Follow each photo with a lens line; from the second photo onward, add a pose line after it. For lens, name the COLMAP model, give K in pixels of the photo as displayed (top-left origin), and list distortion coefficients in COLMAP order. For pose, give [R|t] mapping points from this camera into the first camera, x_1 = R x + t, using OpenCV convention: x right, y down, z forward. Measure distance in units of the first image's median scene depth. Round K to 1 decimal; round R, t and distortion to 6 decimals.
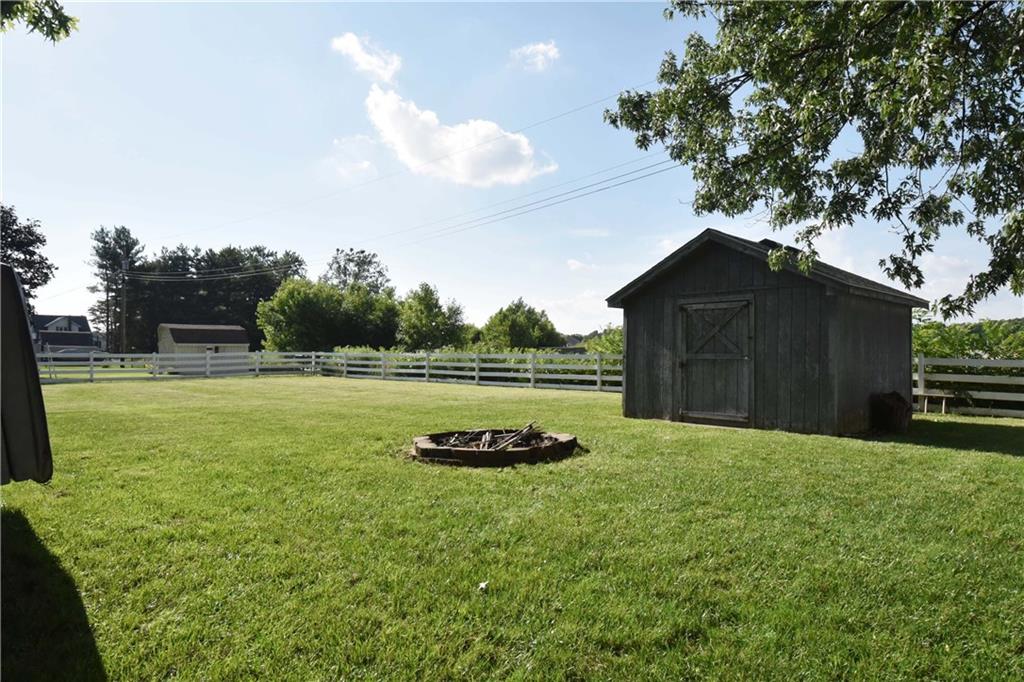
lens RADIAL K [[632.6, 0, 512.6], [0, 632.6, 340.6], [0, 0, 1]] dist [0.006559, 0.001921]
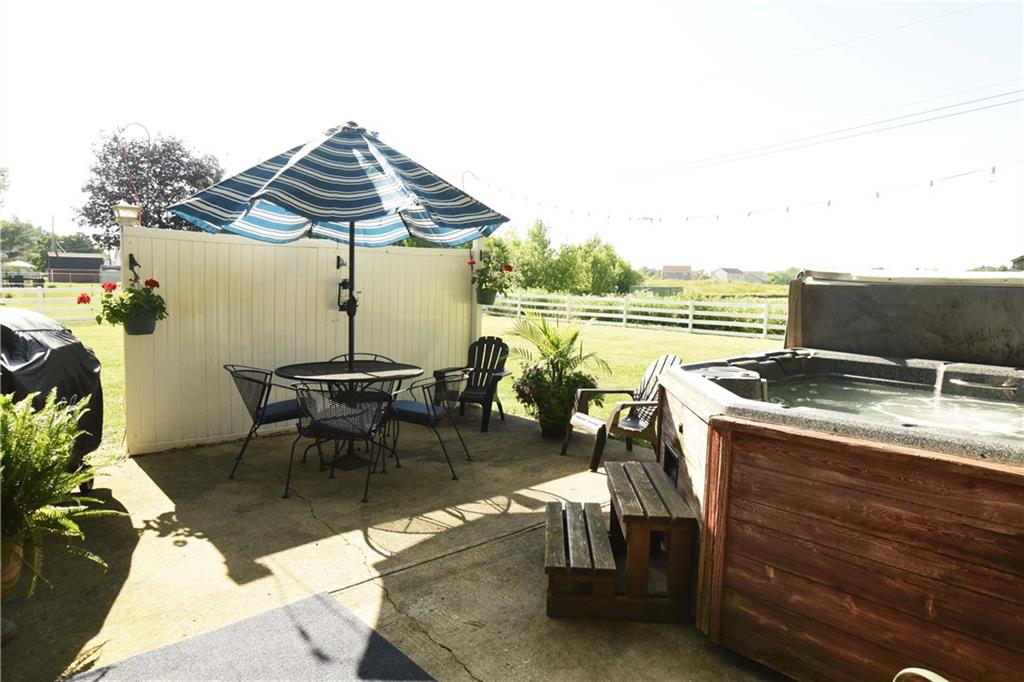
lens RADIAL K [[632.6, 0, 510.6], [0, 632.6, 338.5], [0, 0, 1]] dist [0.006559, 0.001921]
pose [[0.998280, 0.030052, -0.050342, -0.128693], [-0.024782, 0.994452, 0.102228, -0.006275], [0.053135, -0.100805, 0.993486, 0.009112]]
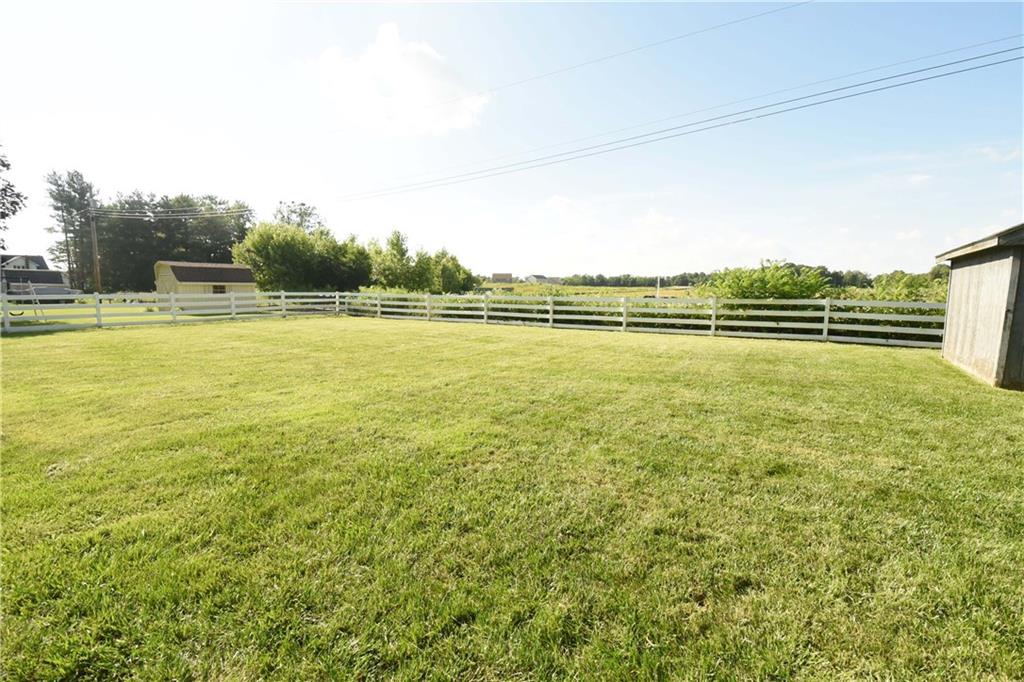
lens RADIAL K [[457.3, 0, 510.6], [0, 457.3, 342.7], [0, 0, 1]] dist [-0.029143, -0.001911]
pose [[0.974257, -0.016582, 0.224830, -0.127730], [-0.013114, 0.991434, 0.129947, 0.000444], [-0.225058, -0.129550, 0.965694, 0.145207]]
